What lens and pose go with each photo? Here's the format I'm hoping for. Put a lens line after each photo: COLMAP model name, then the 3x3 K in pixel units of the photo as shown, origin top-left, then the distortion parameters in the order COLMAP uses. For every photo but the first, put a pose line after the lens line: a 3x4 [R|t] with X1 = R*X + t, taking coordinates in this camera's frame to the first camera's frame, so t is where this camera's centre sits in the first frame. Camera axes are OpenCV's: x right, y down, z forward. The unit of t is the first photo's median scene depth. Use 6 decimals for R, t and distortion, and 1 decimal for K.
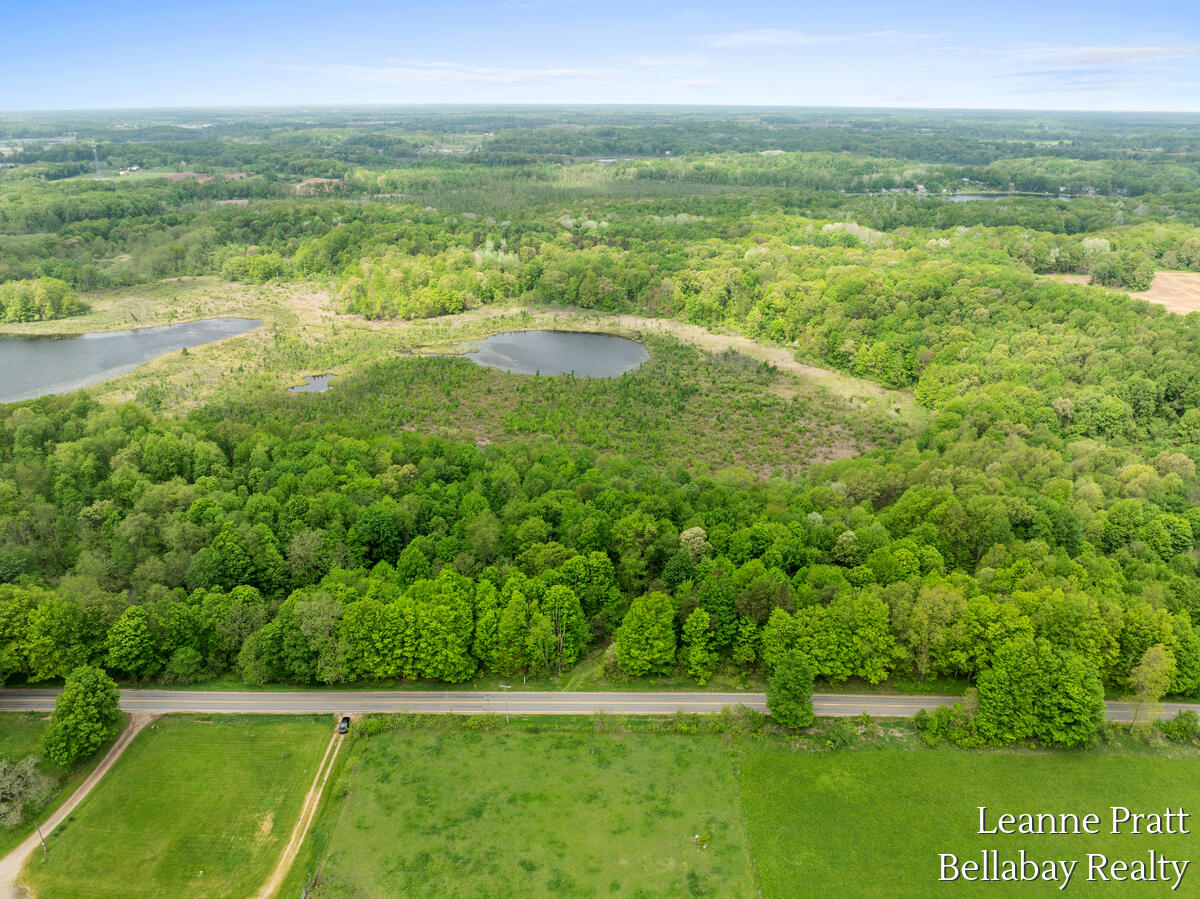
lens RADIAL K [[843.9, 0, 600.0], [0, 843.9, 449.5], [0, 0, 1]] dist [-0.041449, 0.002380]
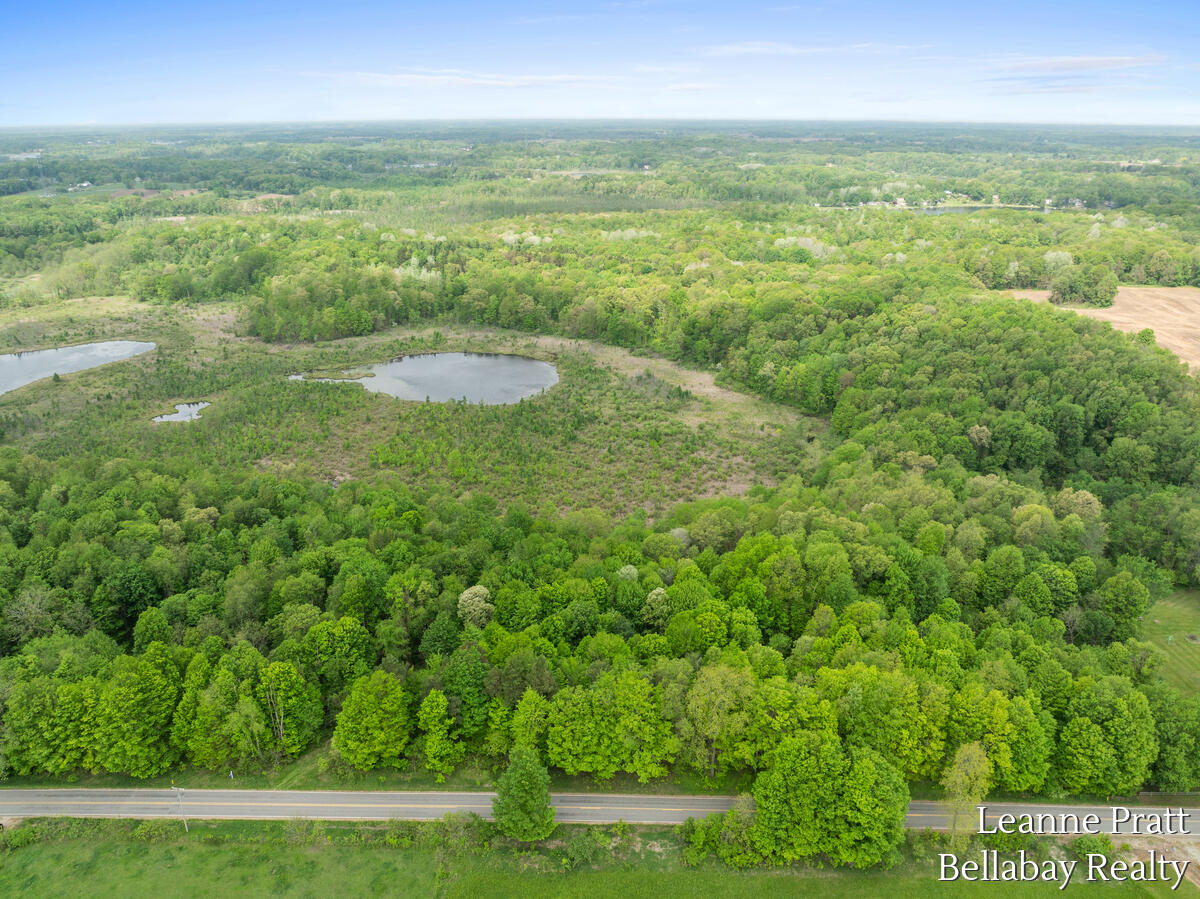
lens RADIAL K [[871.4, 0, 600.0], [0, 871.4, 449.5], [0, 0, 1]] dist [-0.040666, 0.002233]
pose [[0.999988, -0.004140, 0.002683, 0.130030], [0.004210, 0.999630, -0.026859, -0.011859], [-0.002571, 0.026870, 0.999636, 0.063169]]
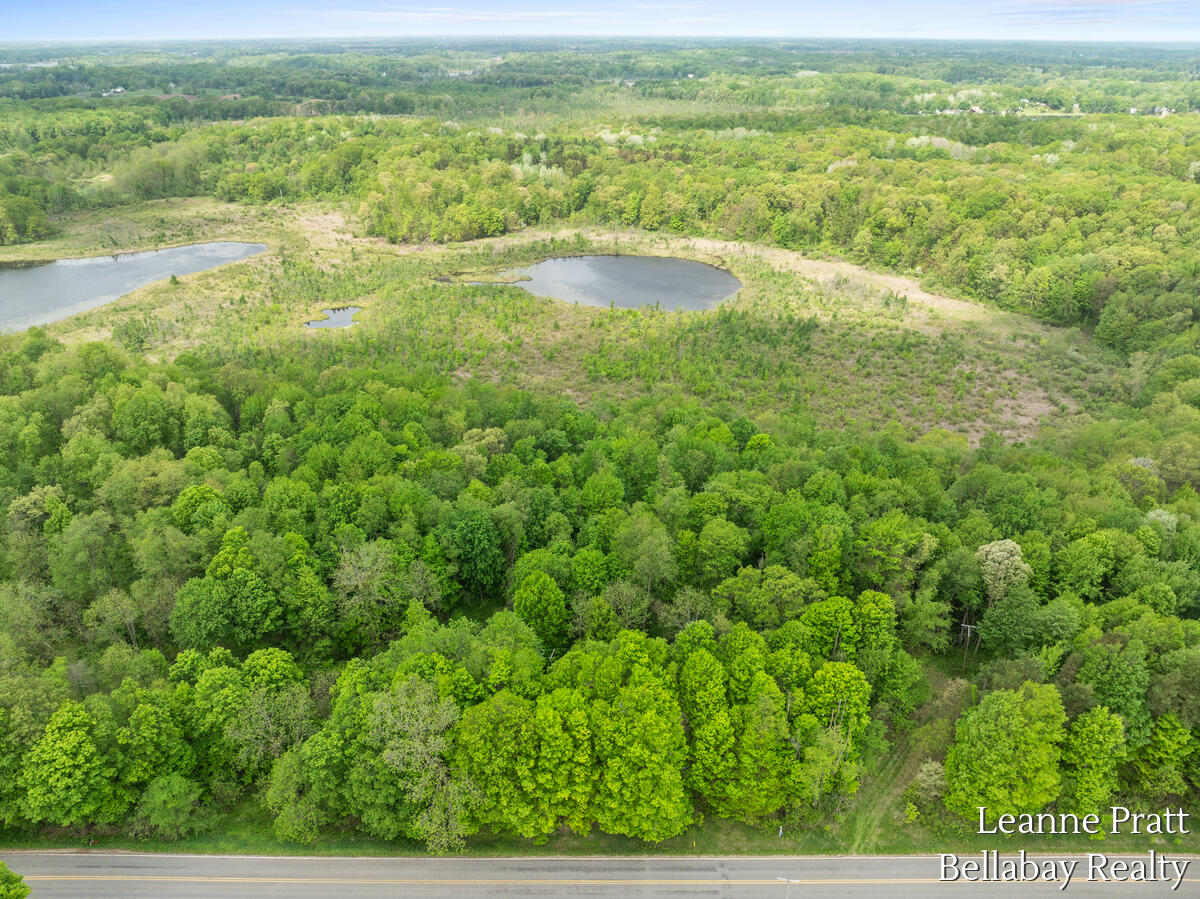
lens RADIAL K [[851.2, 0, 600.0], [0, 851.2, 449.5], [0, 0, 1]] dist [-0.054998, 0.023950]
pose [[0.999995, 0.000115, -0.003147, -0.097838], [0.000095, 0.997787, 0.066486, -0.007827], [0.003148, -0.066486, 0.997782, 0.215316]]
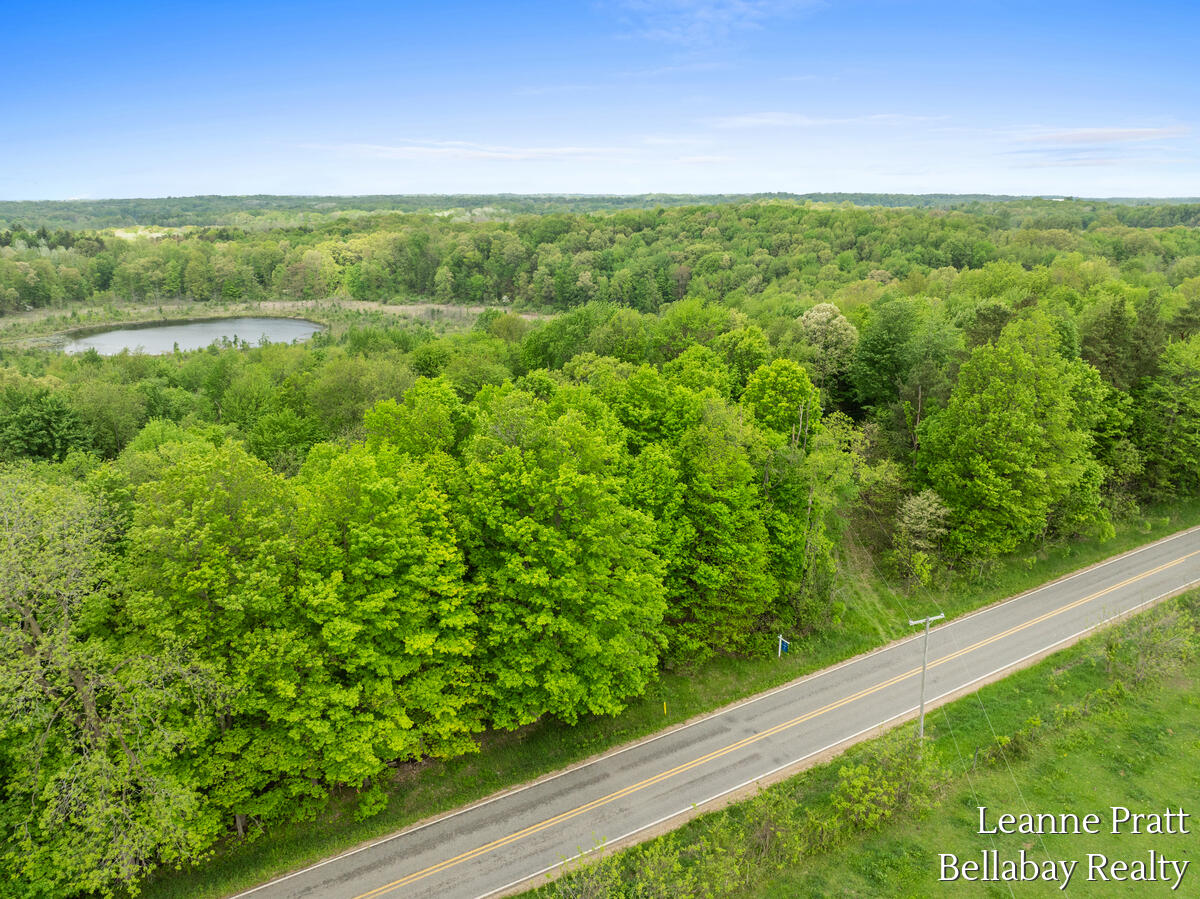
lens RADIAL K [[843.9, 0, 600.0], [0, 843.9, 449.5], [0, 0, 1]] dist [-0.041449, 0.002380]
pose [[0.860574, -0.151363, 0.486314, -0.137989], [0.198348, 0.979039, -0.046271, 0.095111], [-0.469117, 0.136279, 0.872558, 0.348981]]
